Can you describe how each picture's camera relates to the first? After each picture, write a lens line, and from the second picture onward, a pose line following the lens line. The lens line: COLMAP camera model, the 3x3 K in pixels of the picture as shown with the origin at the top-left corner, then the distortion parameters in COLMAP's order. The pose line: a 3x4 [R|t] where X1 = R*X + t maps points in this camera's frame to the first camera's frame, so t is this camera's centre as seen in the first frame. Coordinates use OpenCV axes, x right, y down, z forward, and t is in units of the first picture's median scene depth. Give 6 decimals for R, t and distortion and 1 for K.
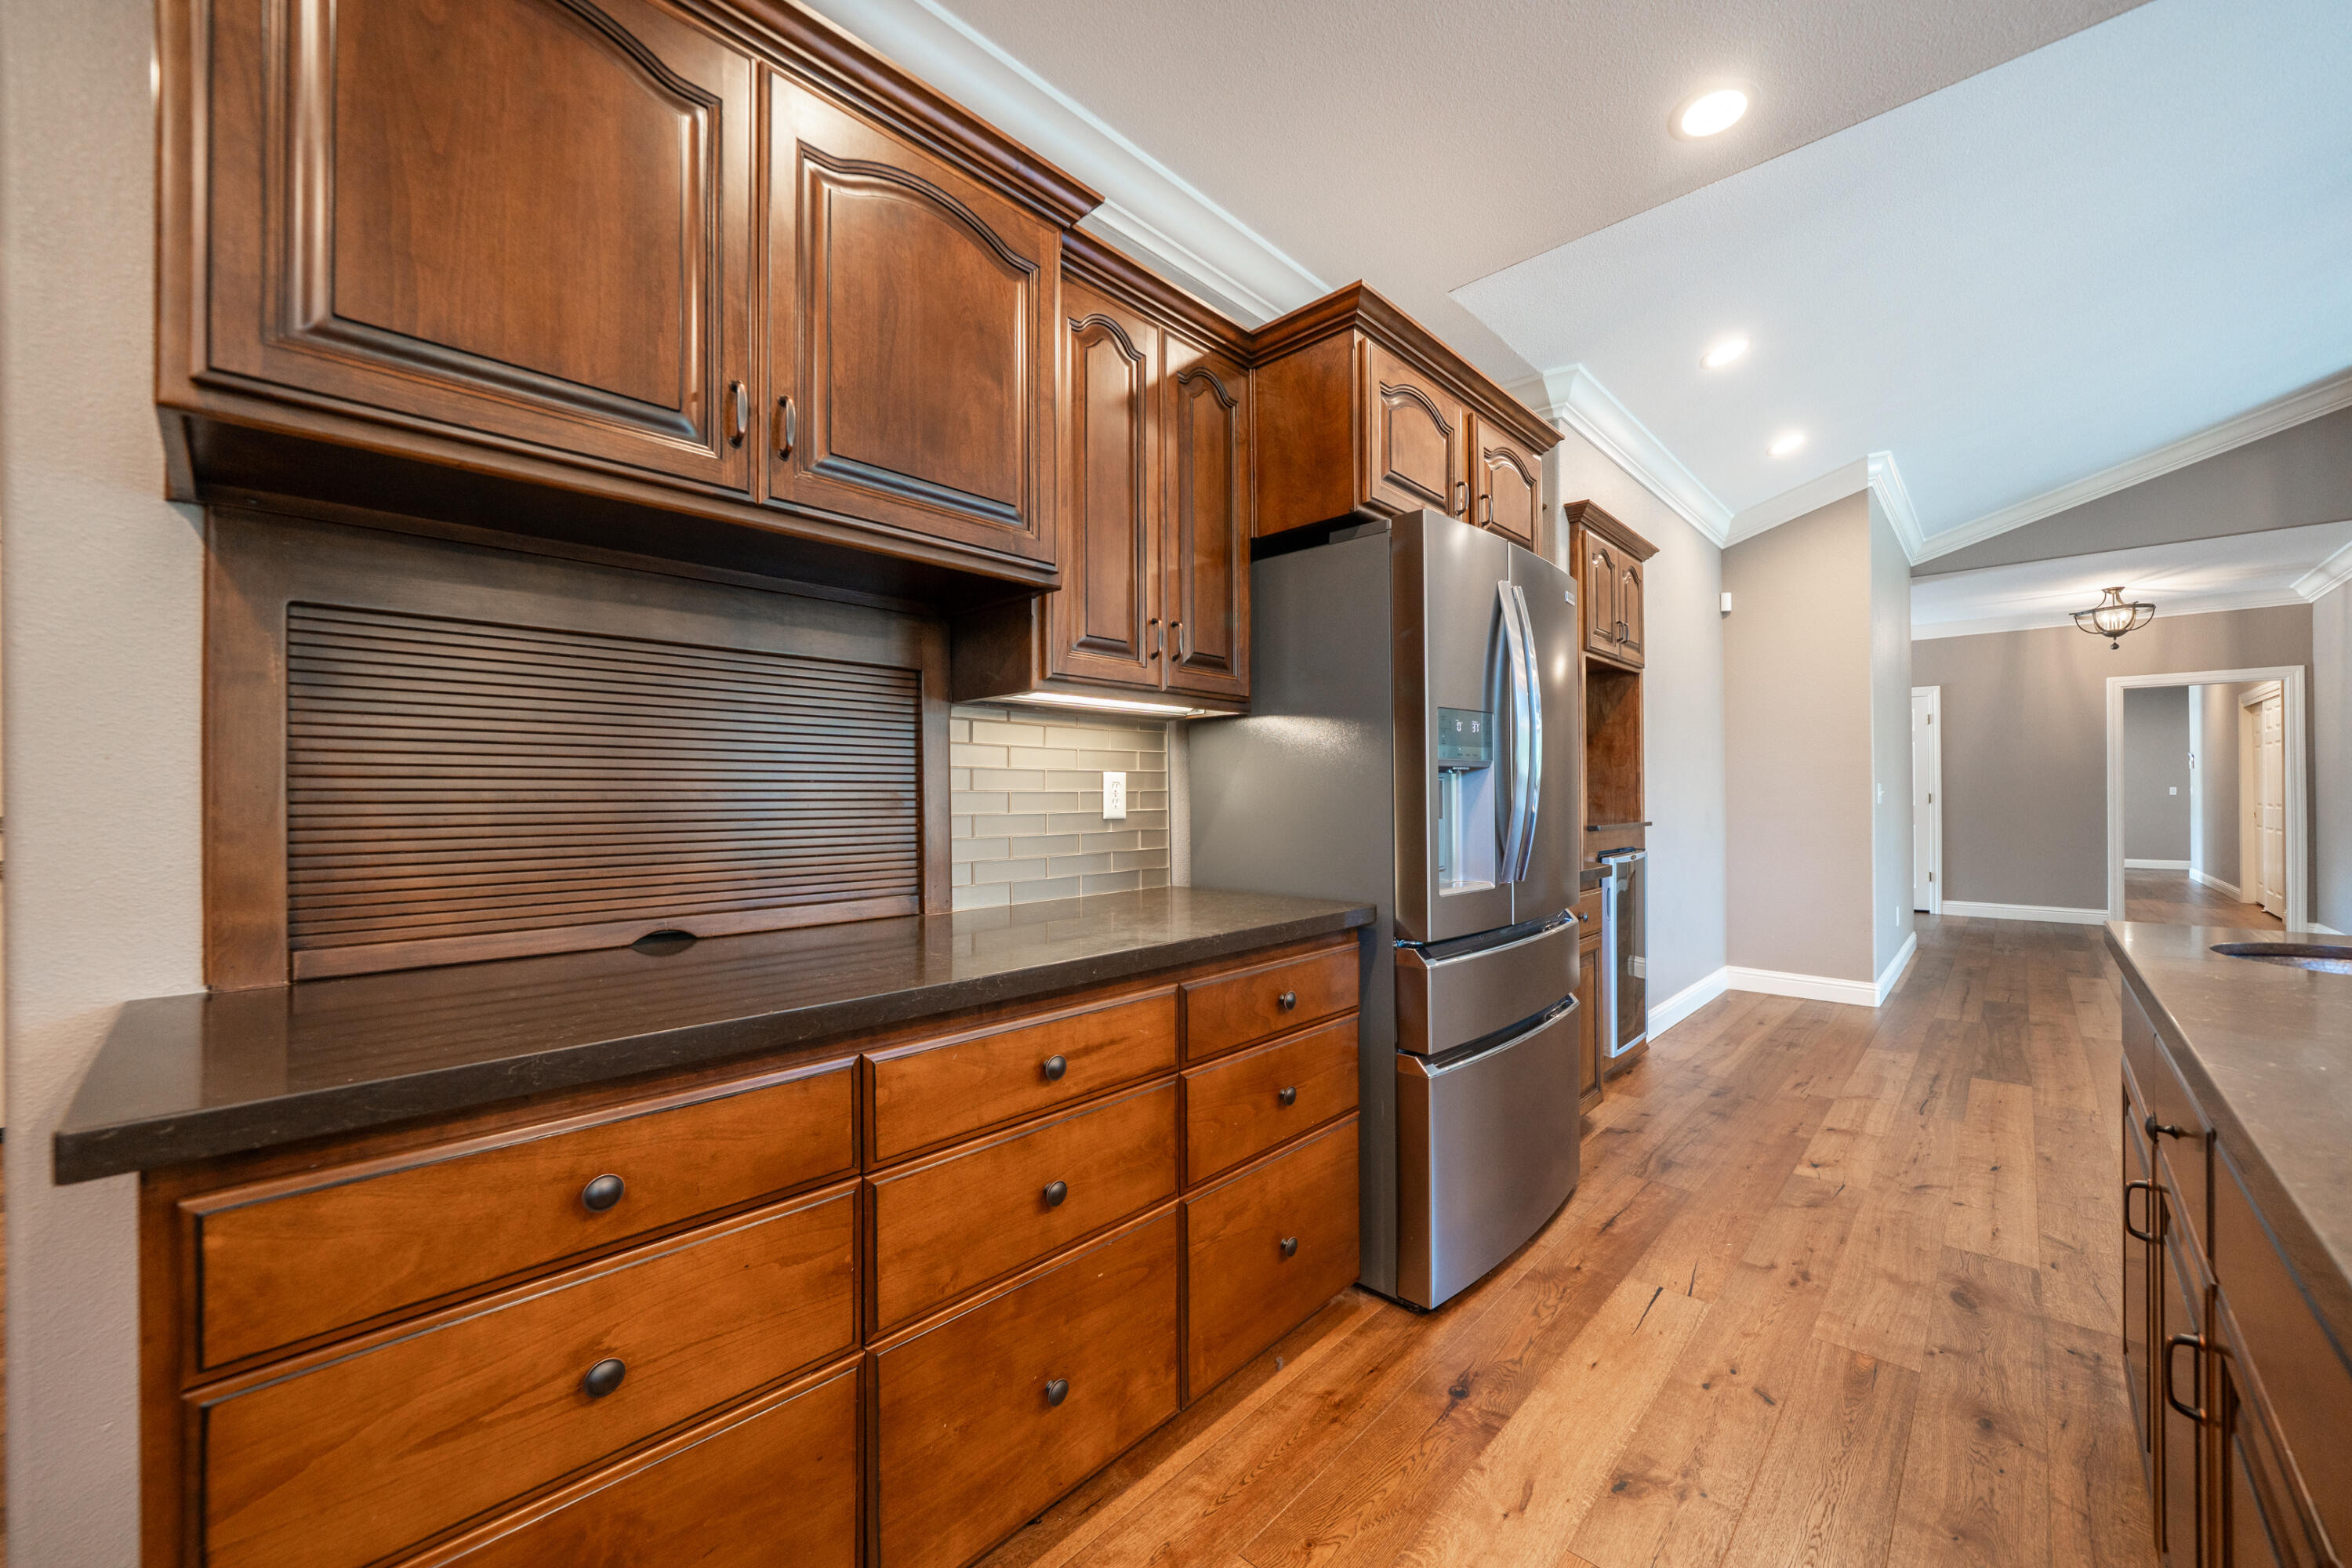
lens RADIAL K [[892.0, 0, 1207.2], [0, 892.0, 795.8], [0, 0, 1]] dist [-0.007258, 0.000279]
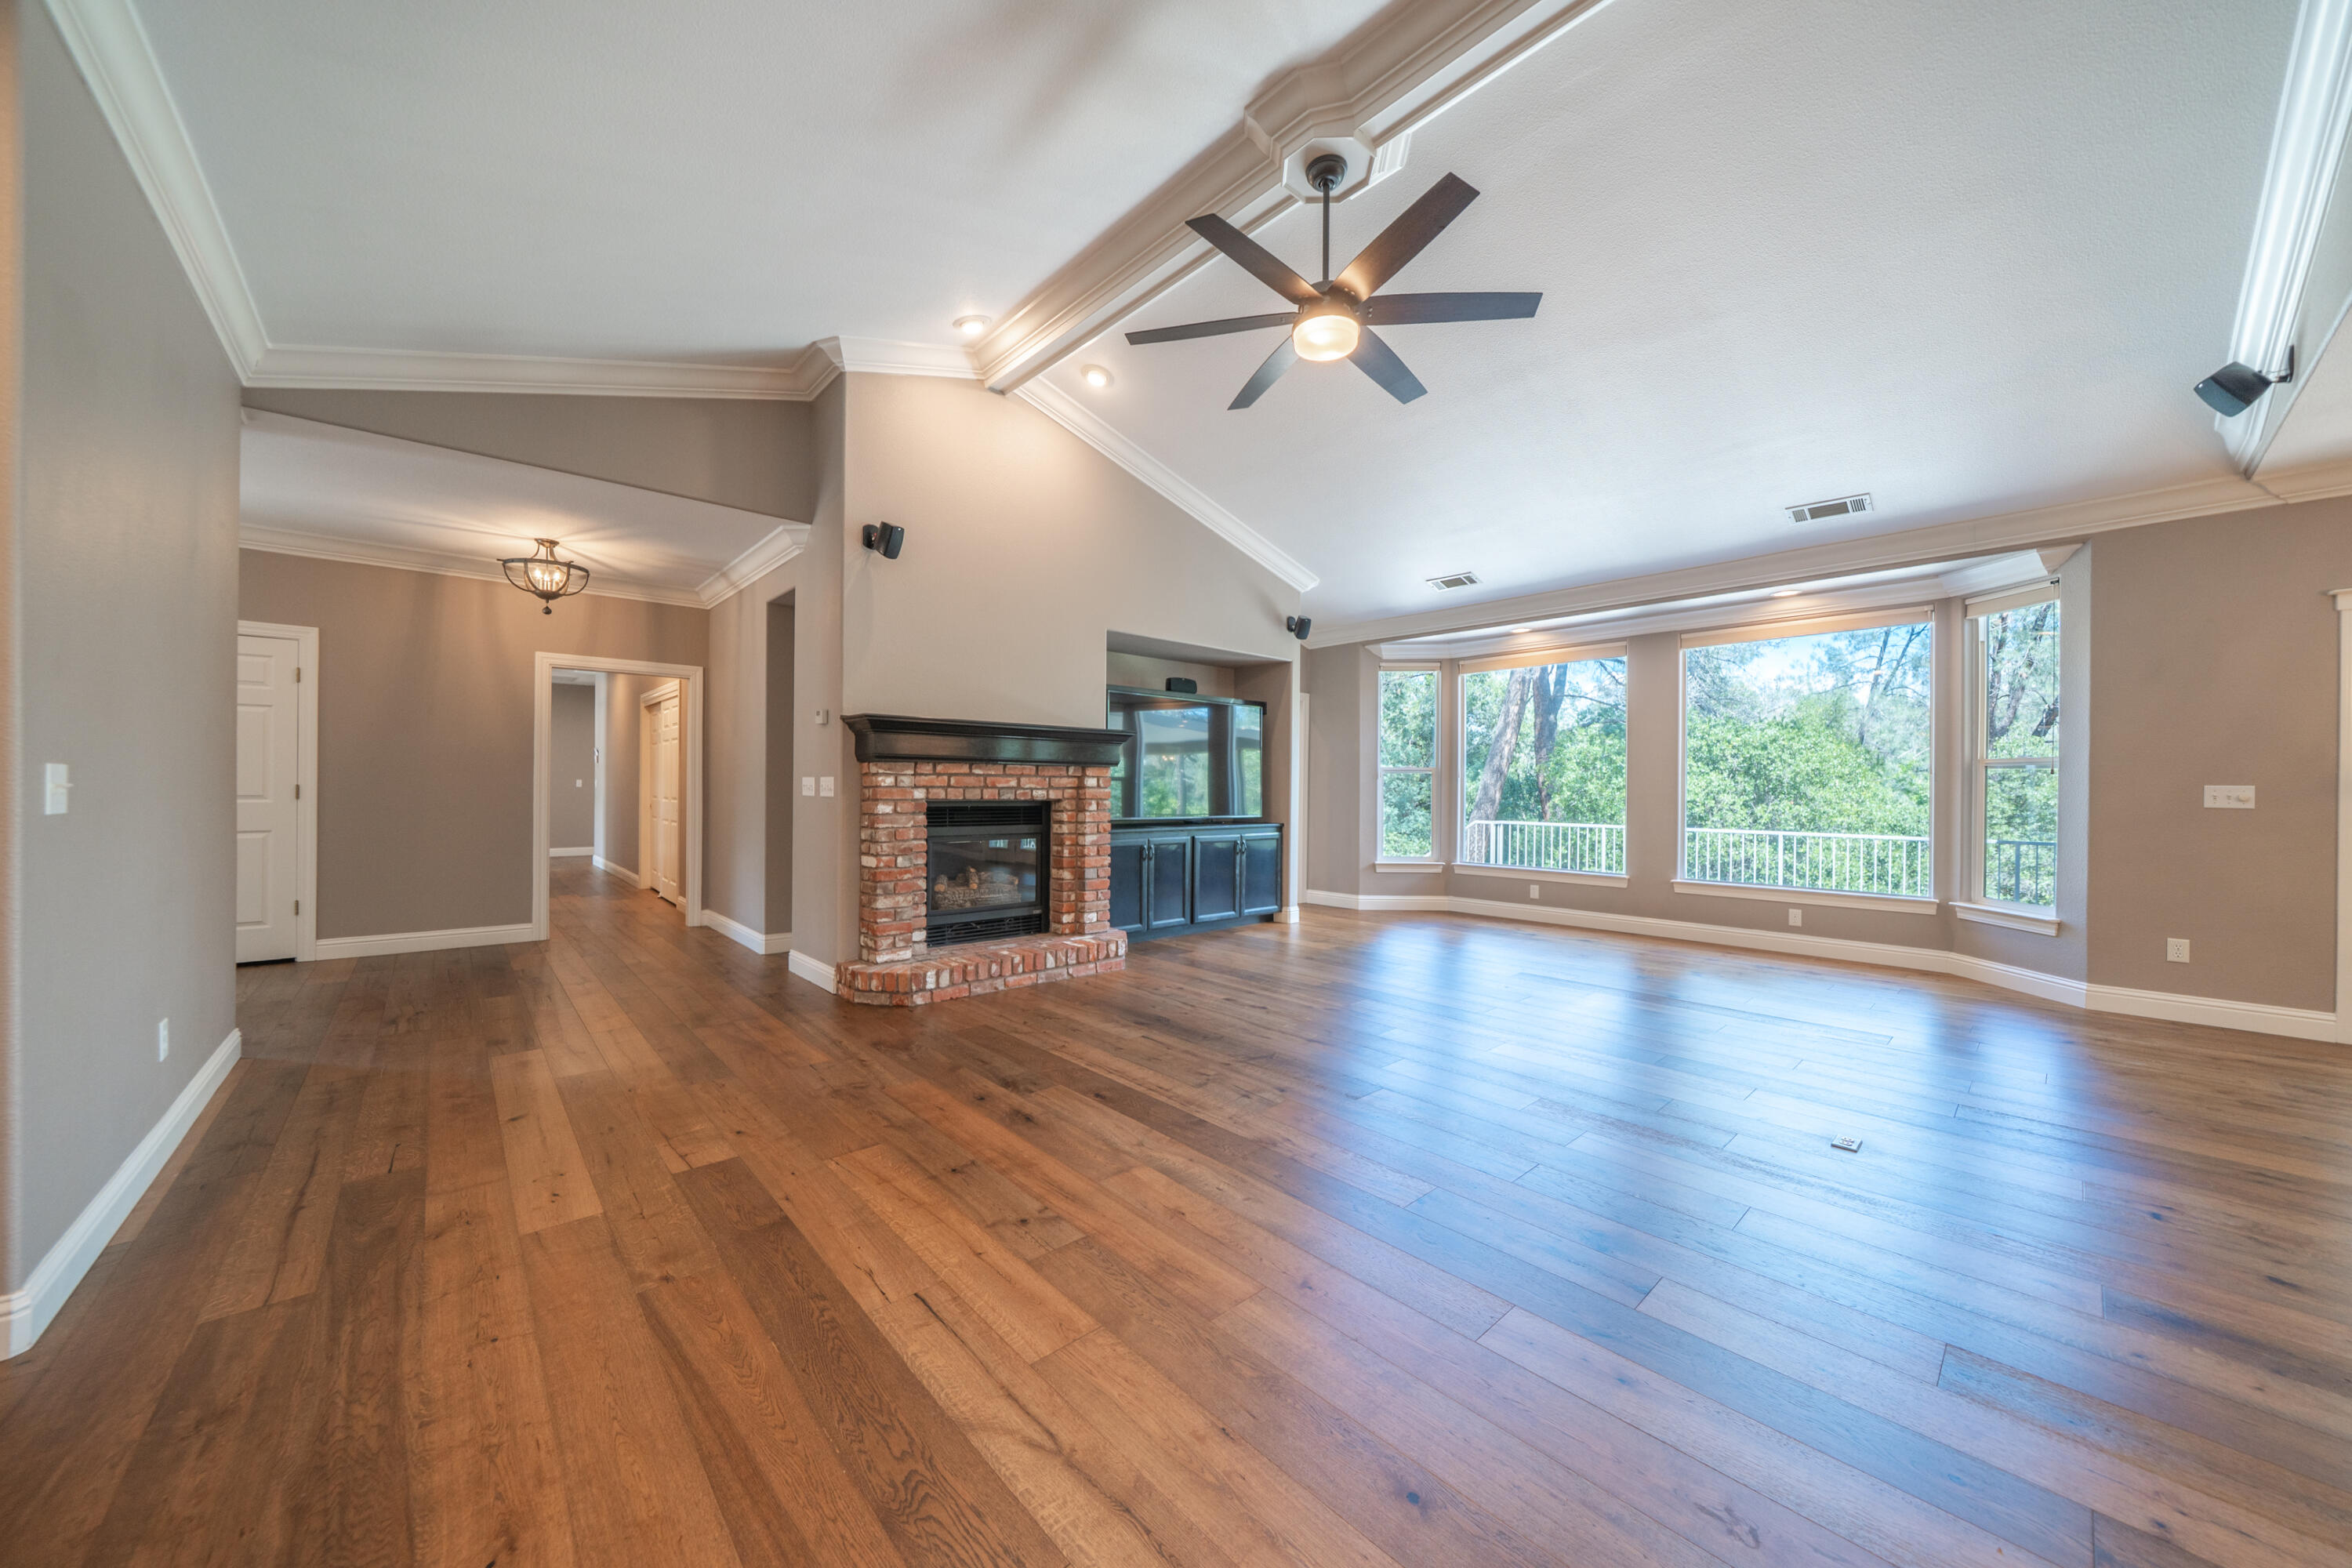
lens RADIAL K [[818.6, 0, 1176.0], [0, 818.6, 784.0], [0, 0, 1]] dist [-0.006695, 0.000006]
pose [[0.096225, 0.009699, 0.995312, 1.131383], [-0.009812, 0.999913, -0.008795, -0.017515], [-0.995311, -0.008919, 0.096312, 1.185088]]
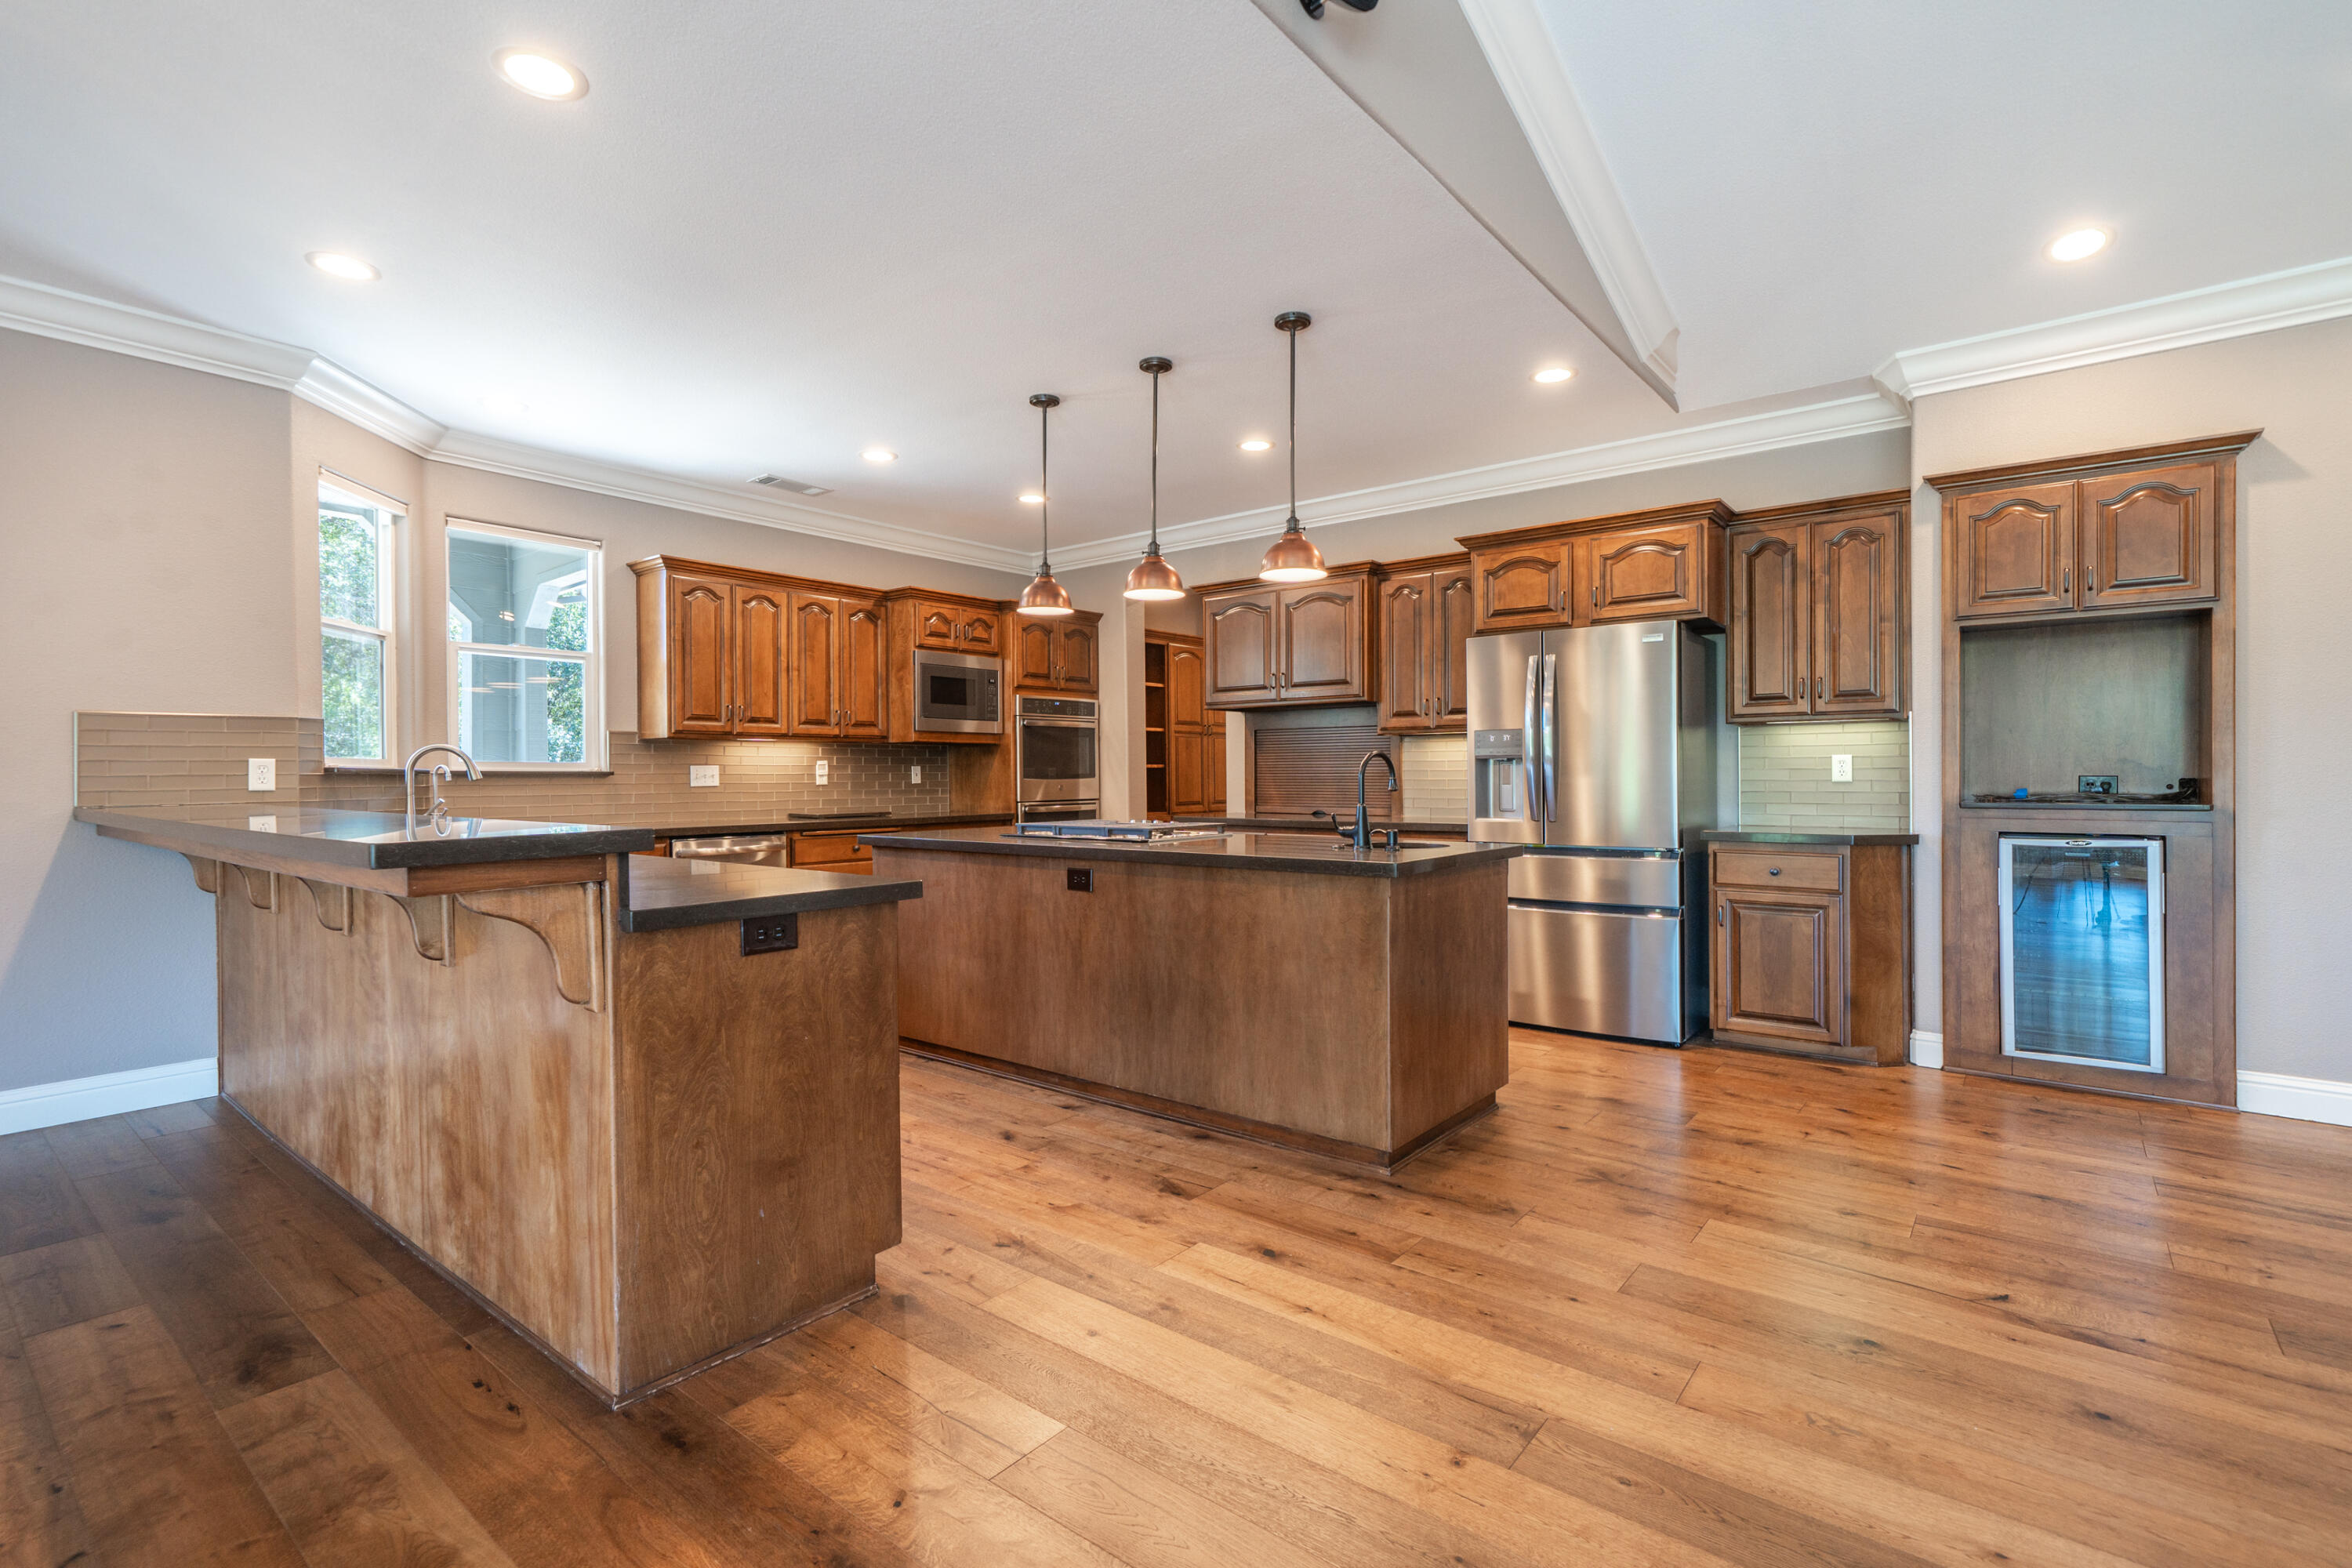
lens RADIAL K [[1070.3, 0, 1176.0], [0, 1070.3, 784.0], [0, 0, 1]] dist [0.012018, 0.000106]
pose [[0.063879, 0.015572, -0.997836, 2.764934], [0.007206, 0.999845, 0.016065, -0.019581], [0.997932, -0.008217, 0.063757, 0.138750]]
